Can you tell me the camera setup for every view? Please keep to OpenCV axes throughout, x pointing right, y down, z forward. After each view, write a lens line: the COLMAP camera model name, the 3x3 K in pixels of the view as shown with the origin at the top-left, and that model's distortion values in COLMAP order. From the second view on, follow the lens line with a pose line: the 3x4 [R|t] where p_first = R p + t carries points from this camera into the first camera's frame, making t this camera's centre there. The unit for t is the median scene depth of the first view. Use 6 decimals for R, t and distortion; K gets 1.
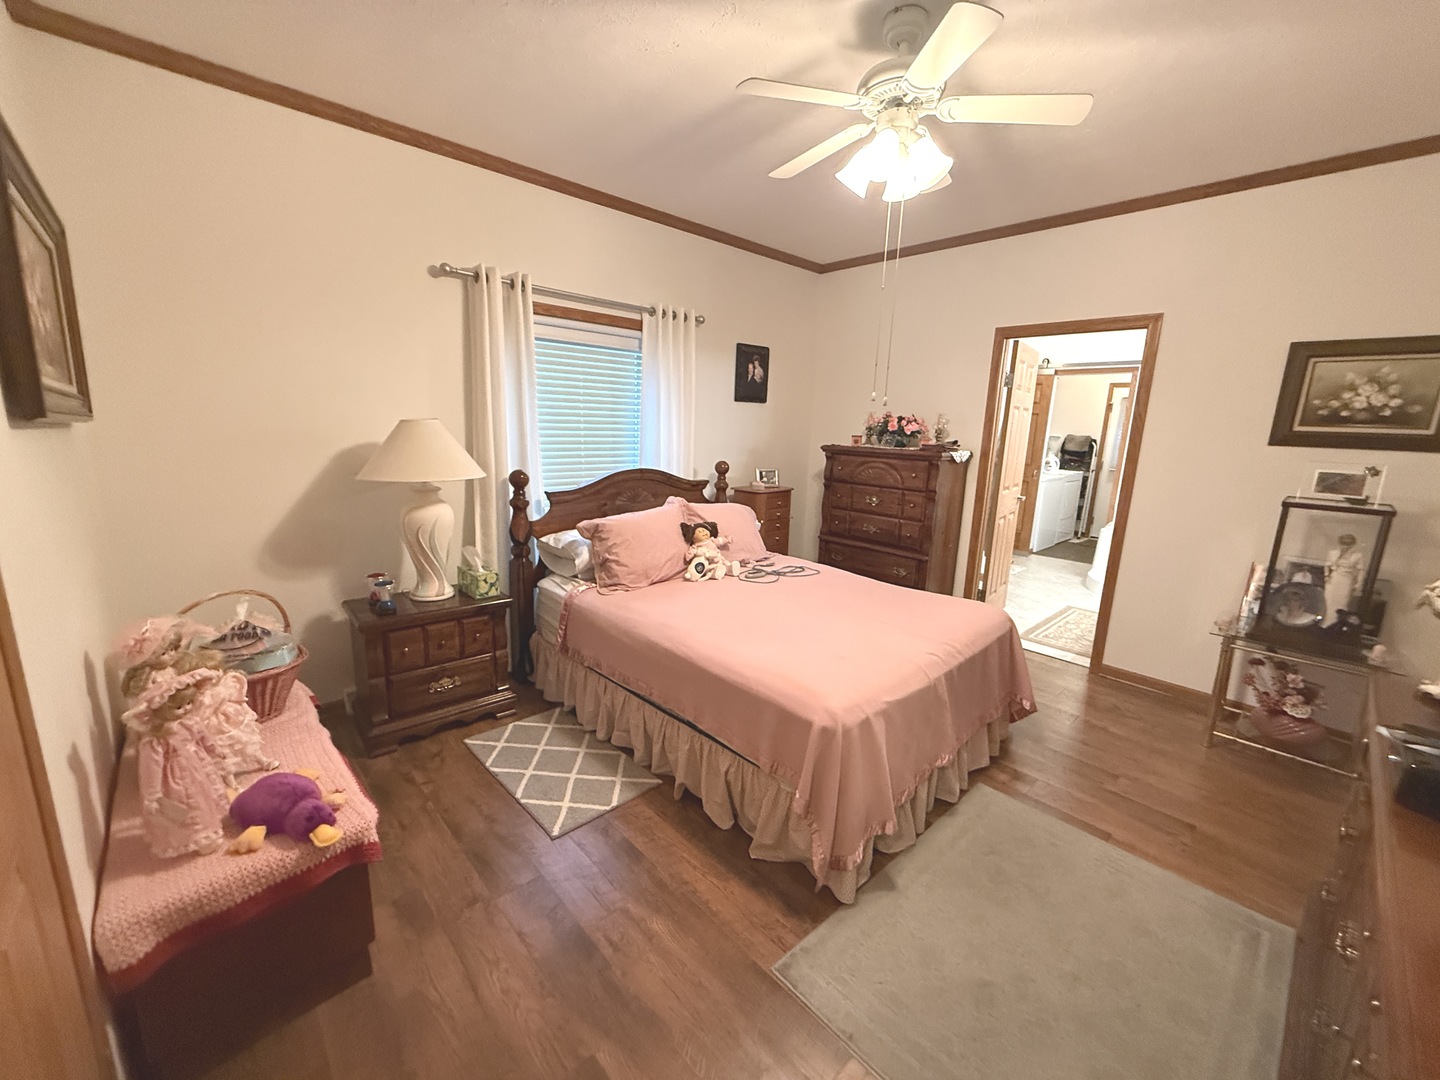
lens RADIAL K [[569.7, 0, 718.2], [0, 569.7, 538.9], [0, 0, 1]] dist [-0.000765, 0.000094]
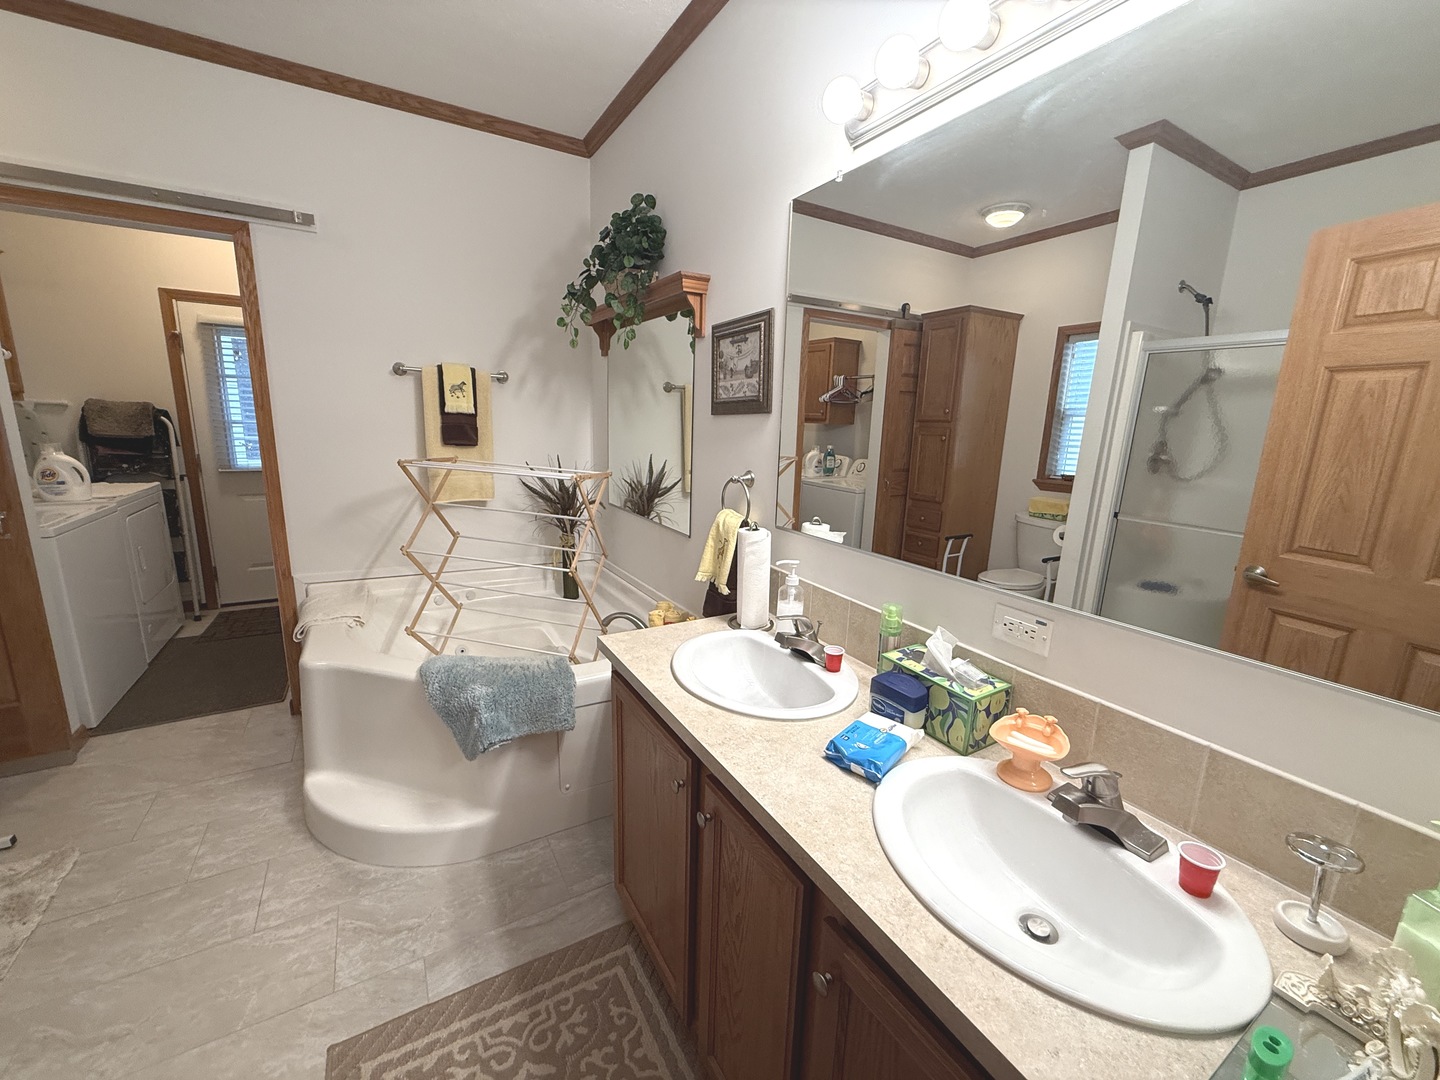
lens RADIAL K [[569.7, 0, 716.1], [0, 569.7, 538.4], [0, 0, 1]] dist [-0.000765, 0.000094]
pose [[0.207706, -0.227805, 0.951296, 0.286050], [0.170564, 0.966041, 0.194095, -0.086196], [-0.963206, 0.121942, 0.239507, 0.462597]]
